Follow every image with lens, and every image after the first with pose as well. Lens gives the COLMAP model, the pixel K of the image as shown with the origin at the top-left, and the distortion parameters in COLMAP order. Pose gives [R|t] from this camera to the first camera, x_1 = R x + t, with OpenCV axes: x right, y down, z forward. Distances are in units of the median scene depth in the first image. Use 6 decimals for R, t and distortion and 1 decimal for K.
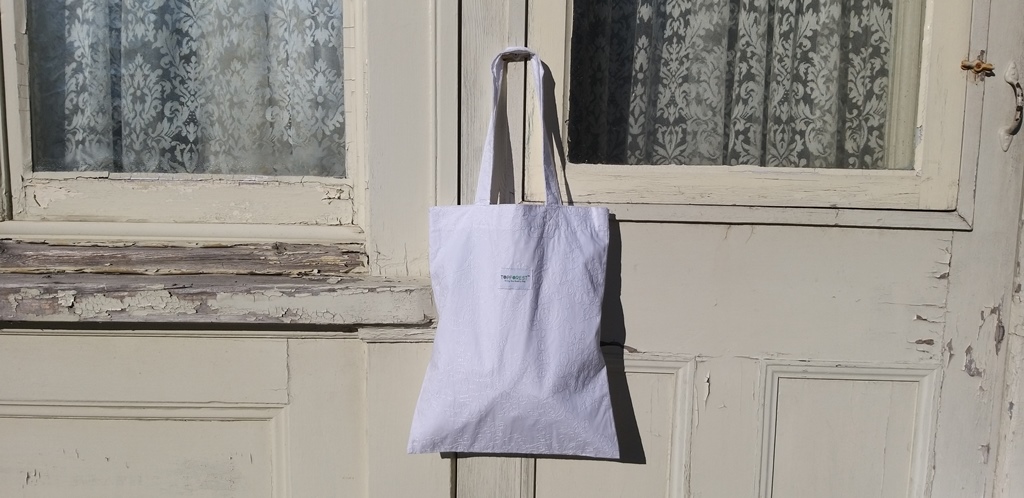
lens RADIAL K [[814.7, 0, 511.2], [0, 814.7, 240.2], [0, 0, 1]] dist [0.018868, -0.076100]
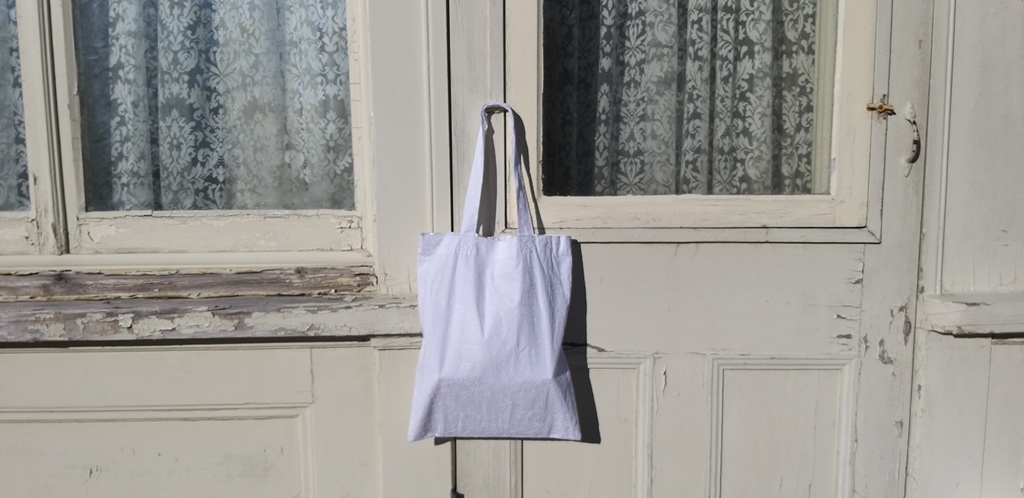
lens RADIAL K [[814.7, 0, 514.0], [0, 814.7, 250.3], [0, 0, 1]] dist [0.018868, -0.076100]
pose [[0.999536, -0.026228, 0.015462, 0.006156], [0.025951, 0.999504, 0.017814, -0.033727], [-0.015921, -0.017404, 0.999722, -0.179215]]
